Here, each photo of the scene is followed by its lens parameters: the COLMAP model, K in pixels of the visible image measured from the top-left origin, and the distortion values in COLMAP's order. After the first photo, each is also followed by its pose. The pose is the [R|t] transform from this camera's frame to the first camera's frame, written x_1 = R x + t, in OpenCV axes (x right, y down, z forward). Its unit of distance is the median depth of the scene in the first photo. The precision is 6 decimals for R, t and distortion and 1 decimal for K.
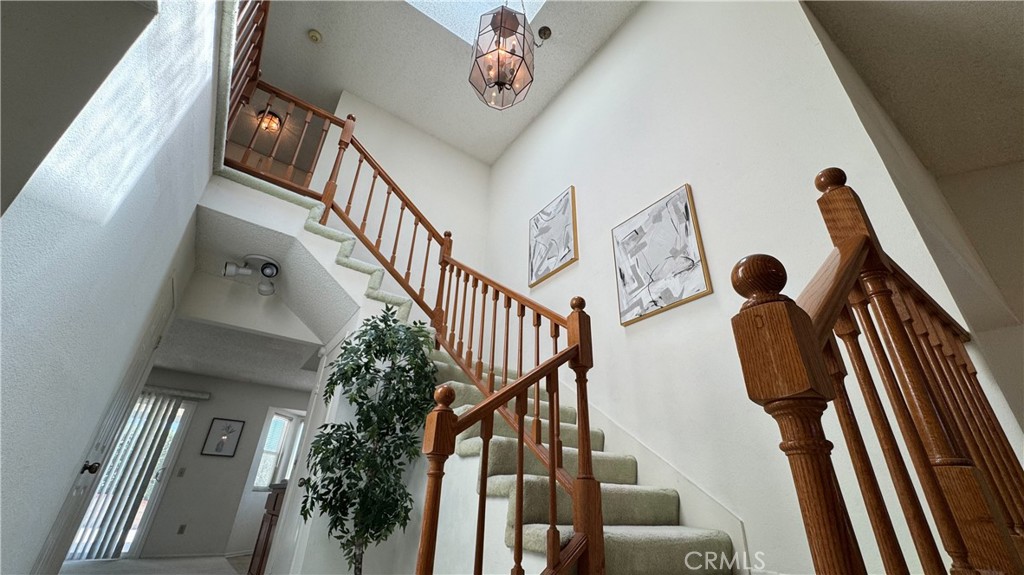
lens RADIAL K [[407.6, 0, 509.5], [0, 407.6, 288.7], [0, 0, 1]] dist [-0.003727, 0.000528]
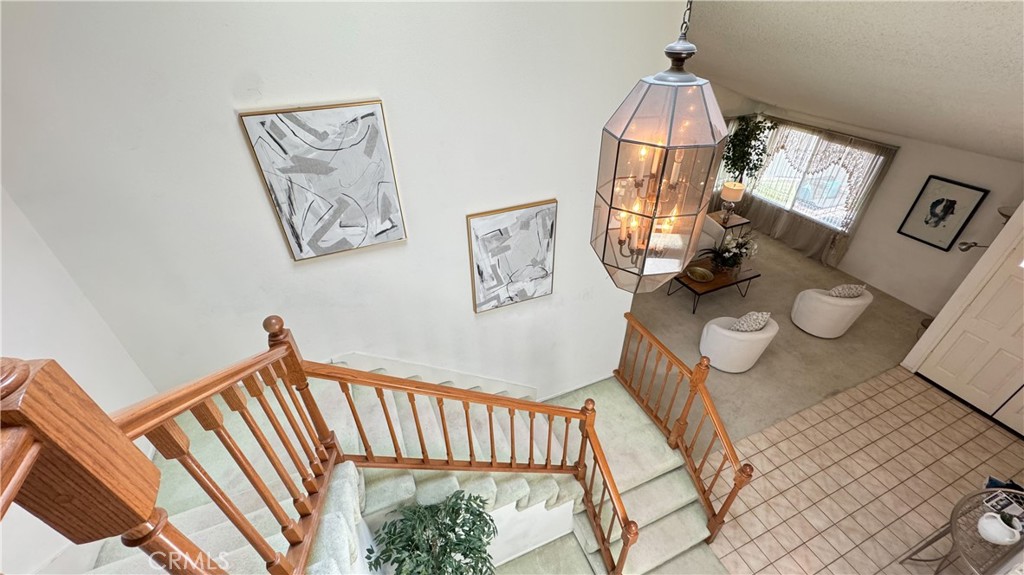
lens RADIAL K [[407.6, 0, 514.4], [0, 407.6, 293.4], [0, 0, 1]] dist [-0.003727, 0.000528]
pose [[0.207071, -0.608606, 0.765977, -0.509061], [-0.439837, 0.641446, 0.628563, -0.672994], [-0.873879, -0.467062, -0.134863, 1.053942]]
